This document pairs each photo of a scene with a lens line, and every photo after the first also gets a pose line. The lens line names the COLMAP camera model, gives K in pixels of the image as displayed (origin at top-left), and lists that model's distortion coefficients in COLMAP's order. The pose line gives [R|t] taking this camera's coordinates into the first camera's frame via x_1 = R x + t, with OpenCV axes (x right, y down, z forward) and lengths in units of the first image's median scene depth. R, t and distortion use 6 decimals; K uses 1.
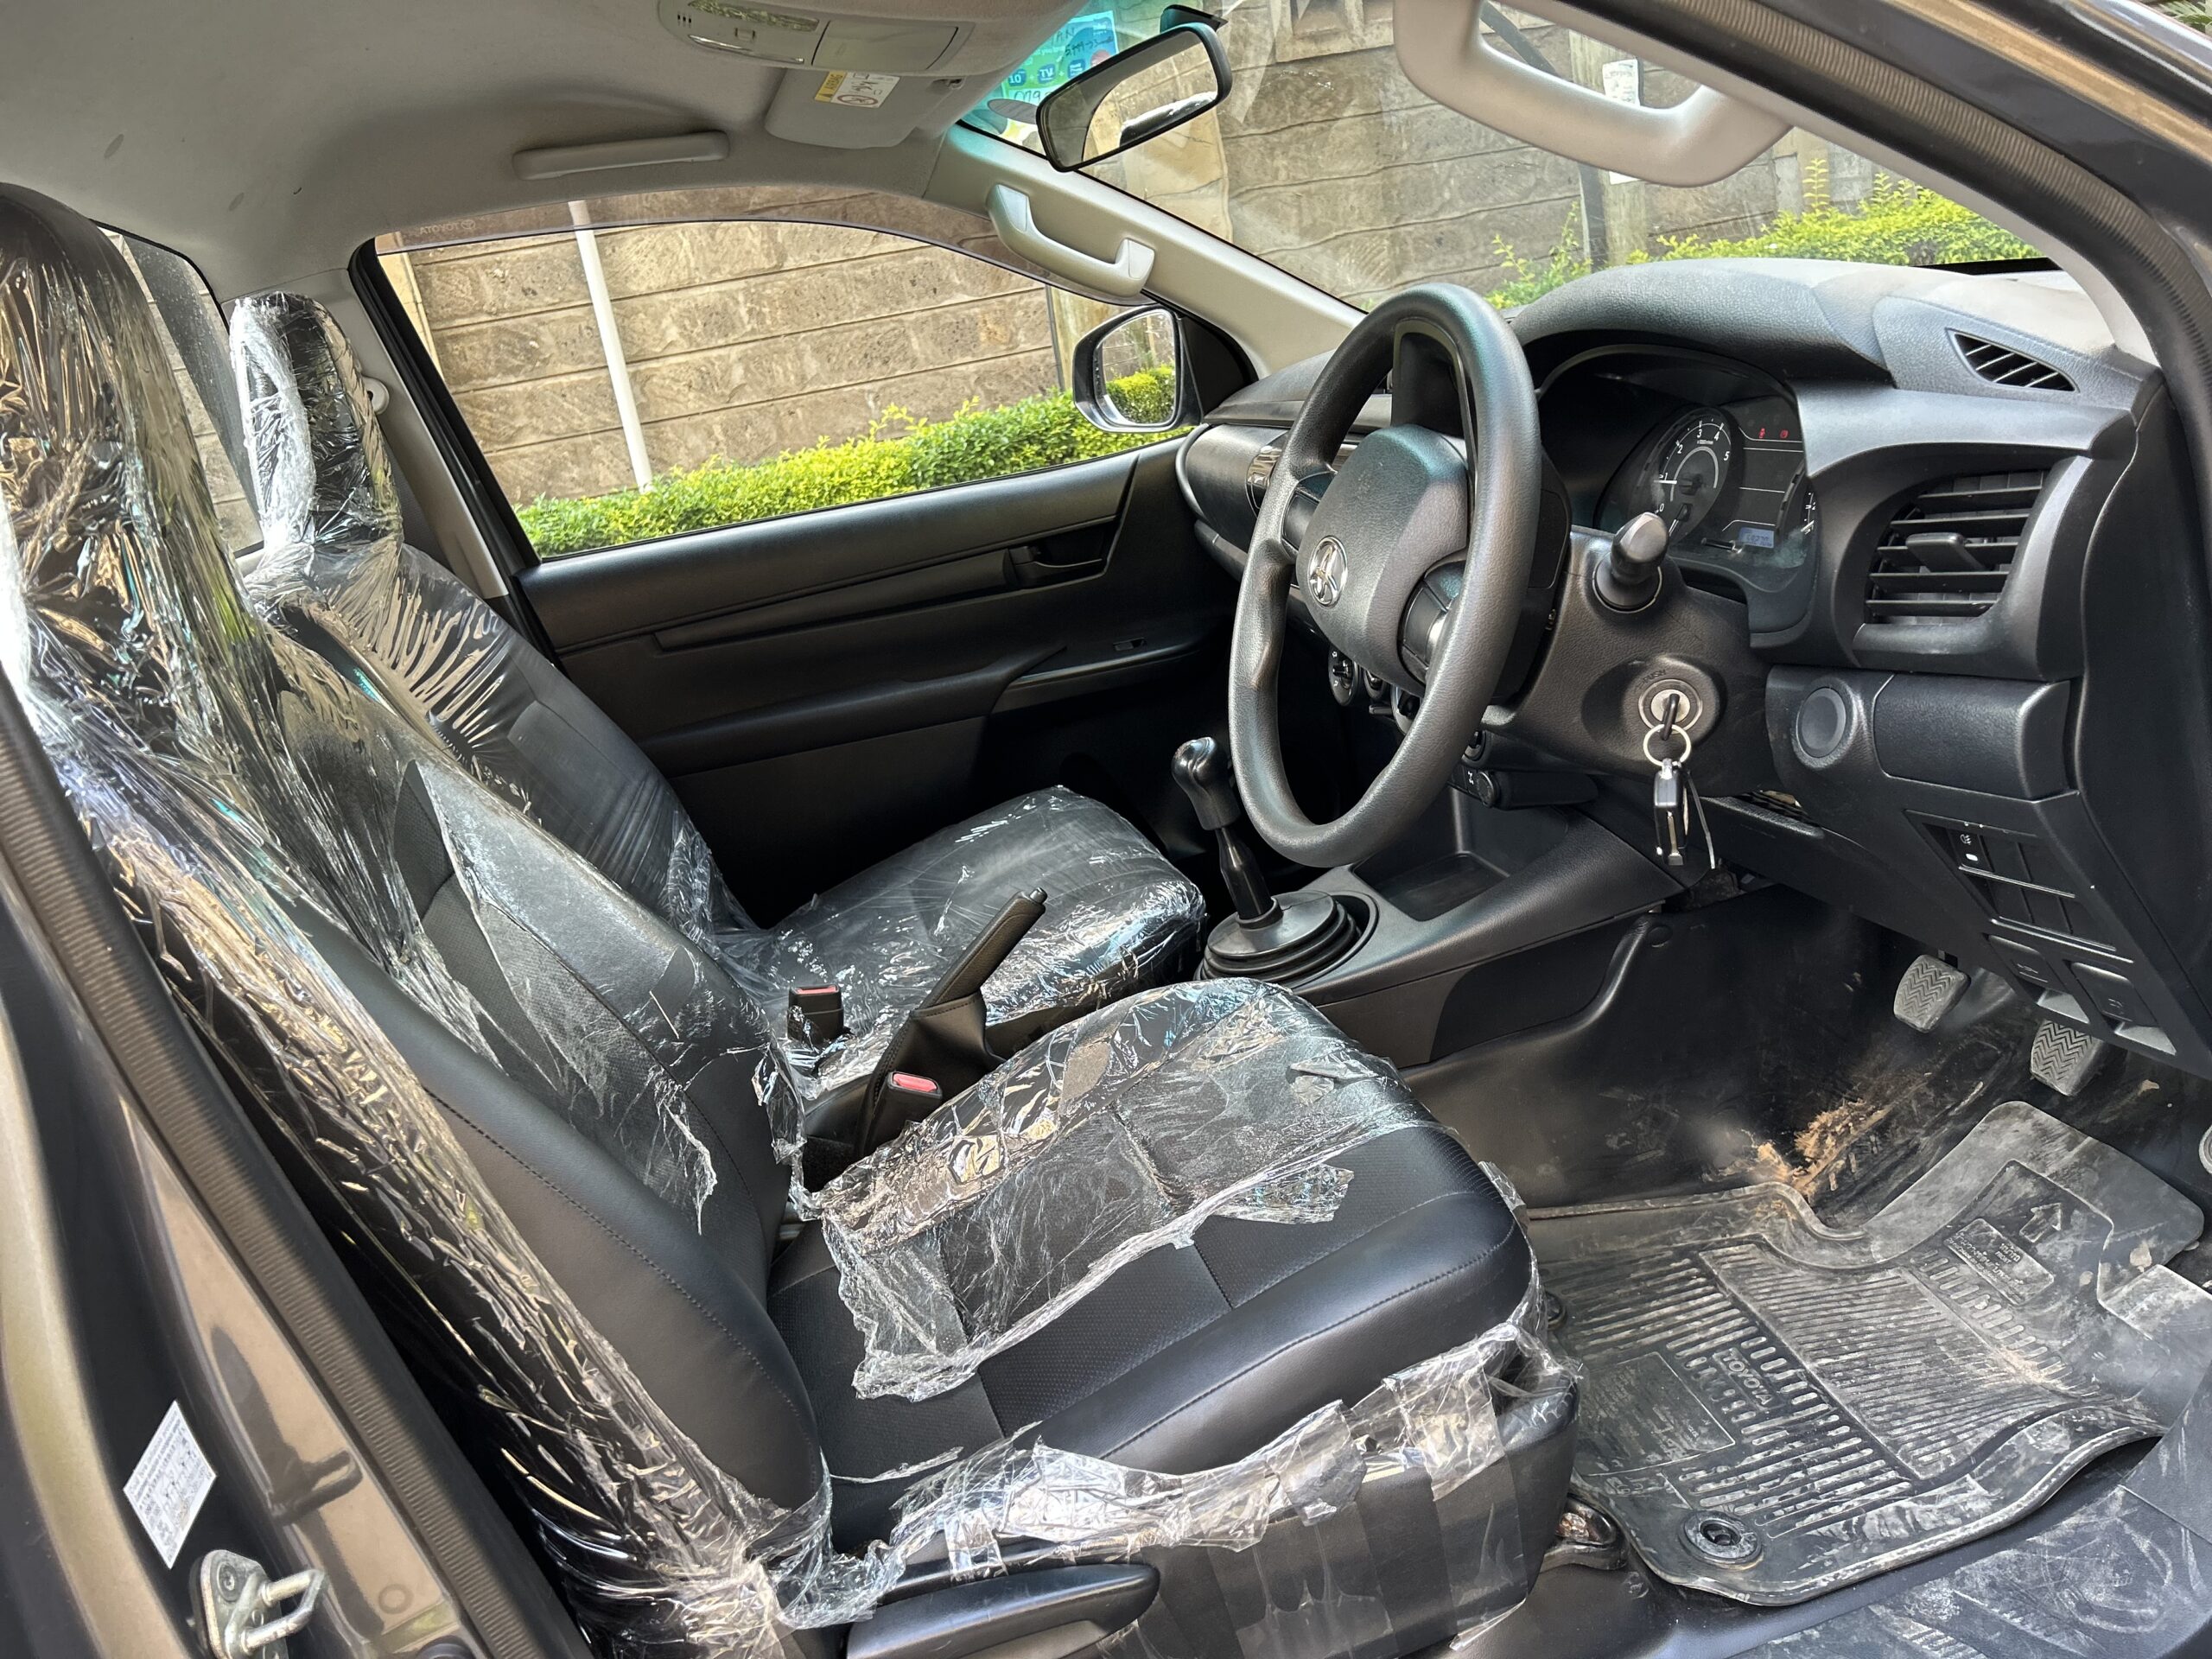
lens RADIAL K [[1653.5, 0, 1101.3], [0, 1653.5, 838.6], [0, 0, 1]] dist [0.009501, -0.005138]
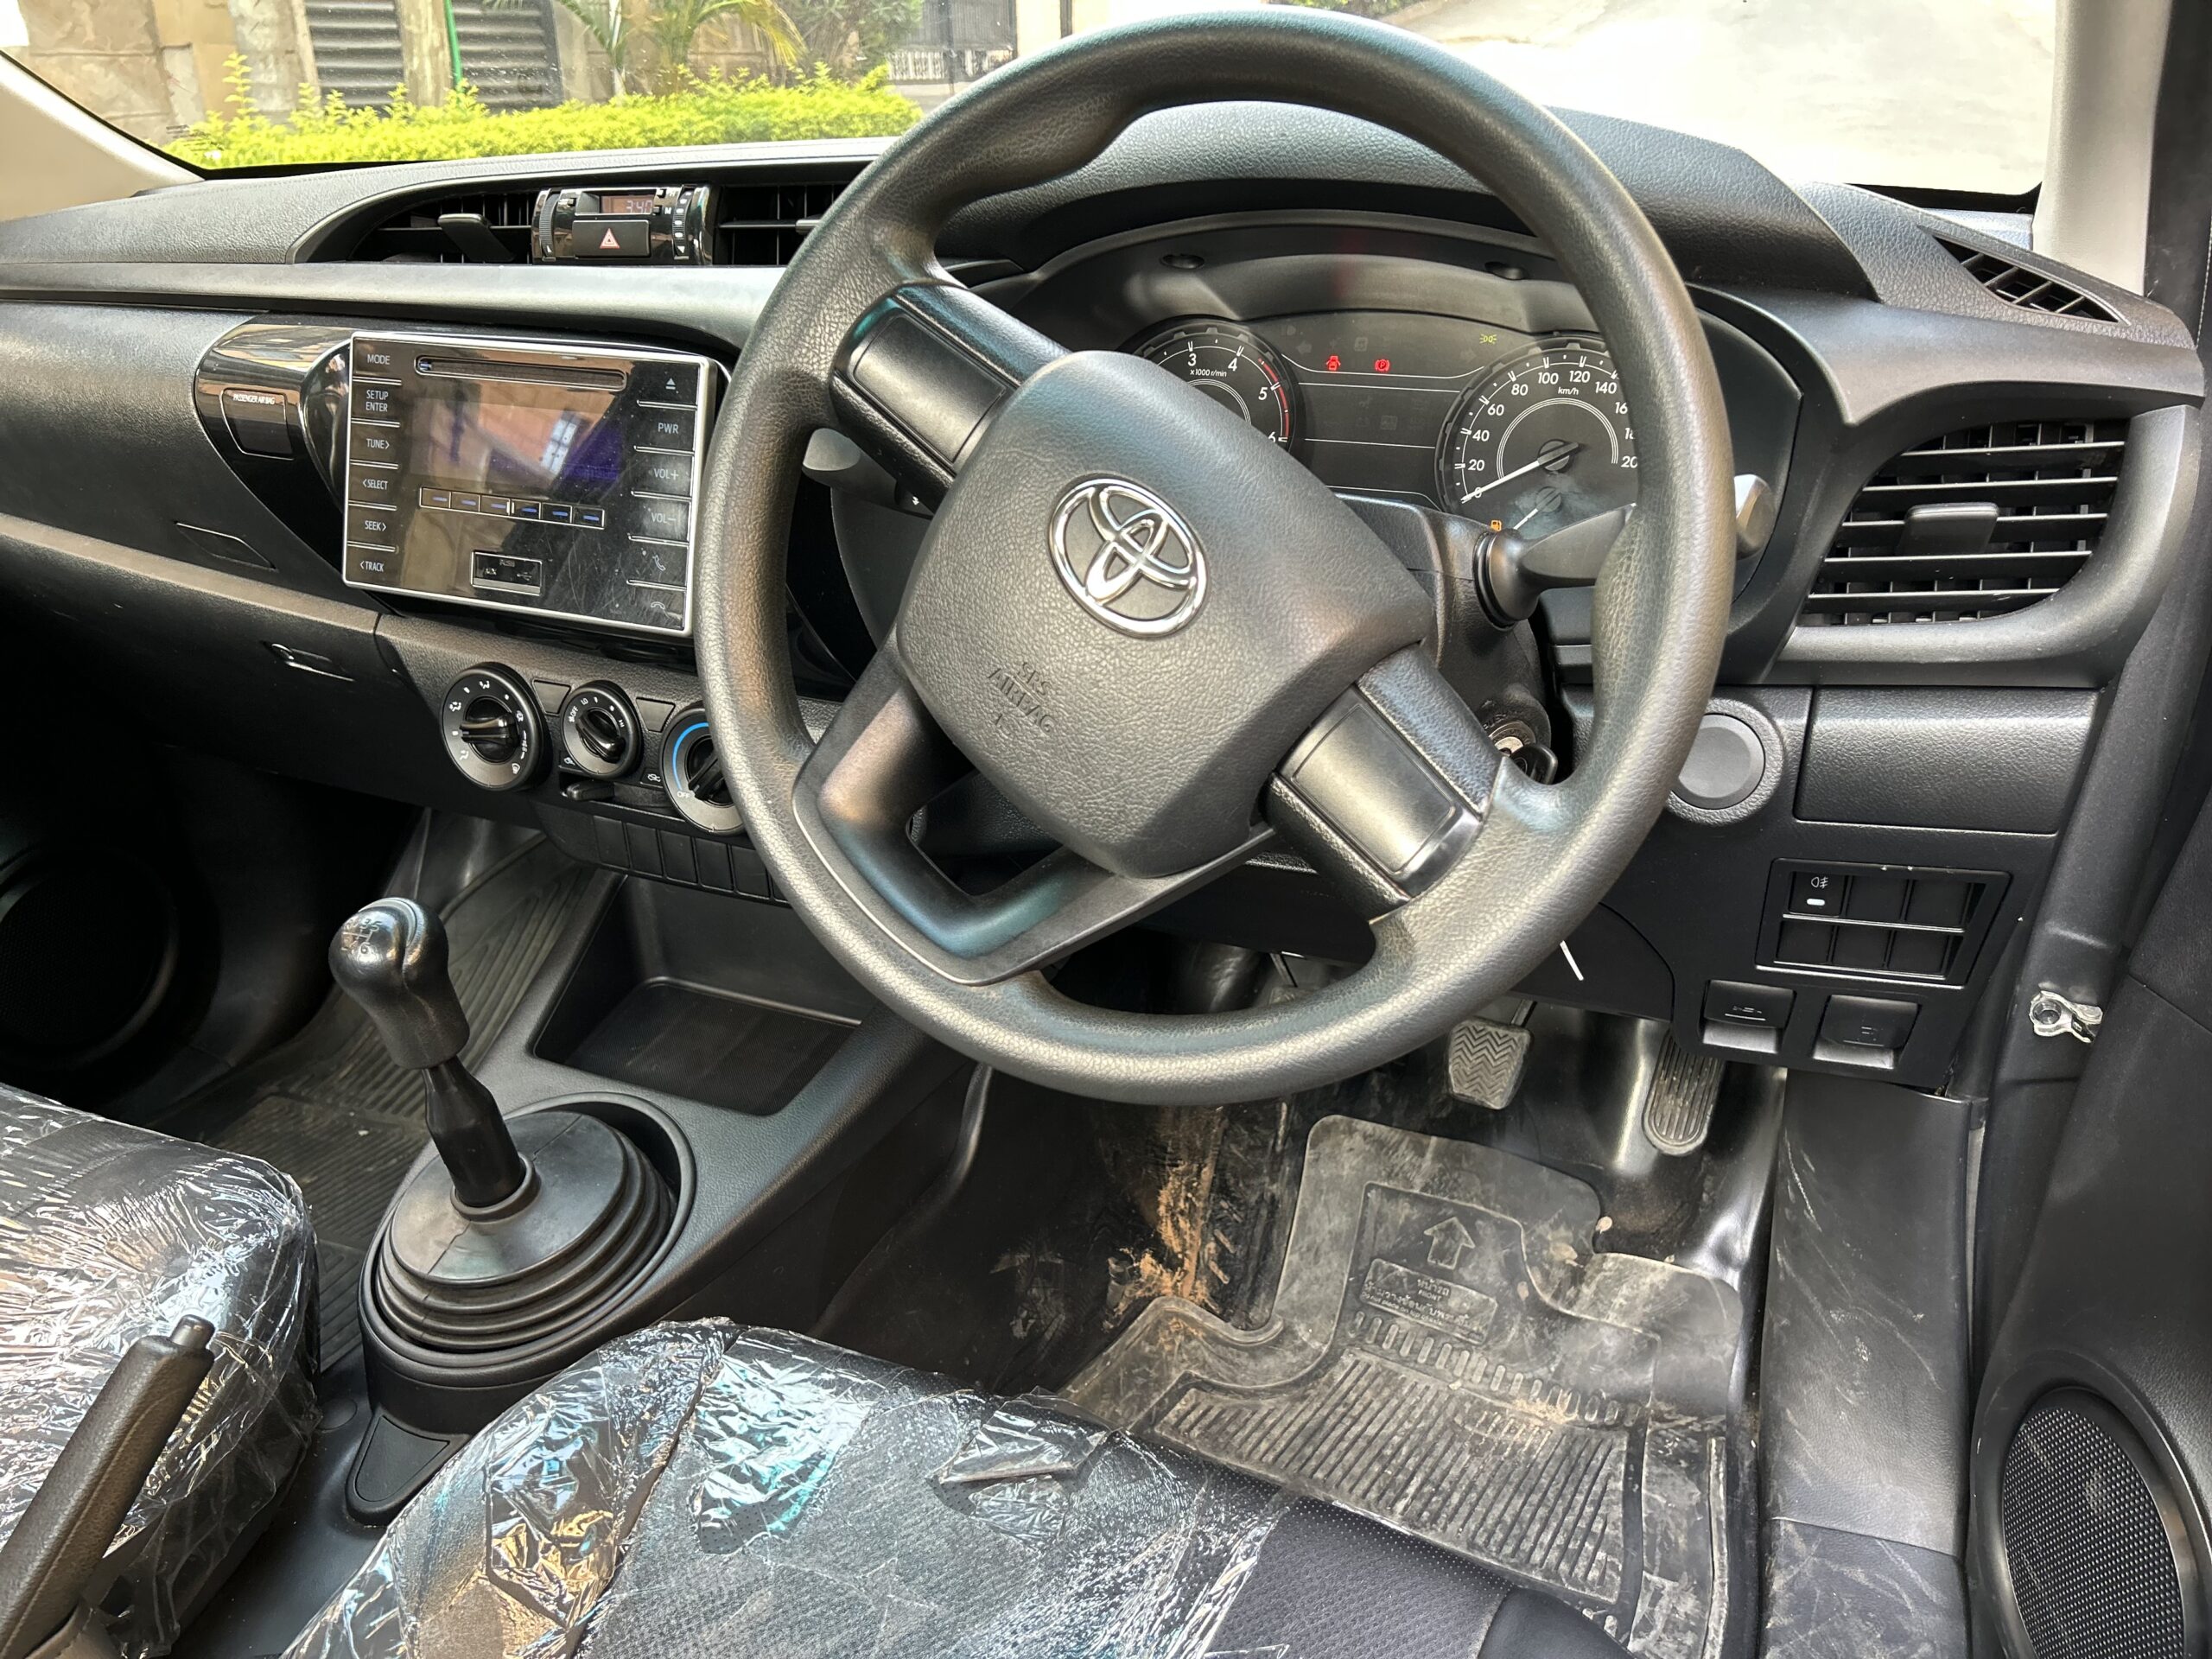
lens RADIAL K [[1653.5, 0, 1101.3], [0, 1653.5, 838.6], [0, 0, 1]] dist [0.009501, -0.005138]
pose [[0.592887, -0.170436, 0.787043, -0.263630], [0.149022, 0.983687, 0.100759, -0.126207], [-0.791377, 0.057548, 0.608614, 0.642464]]
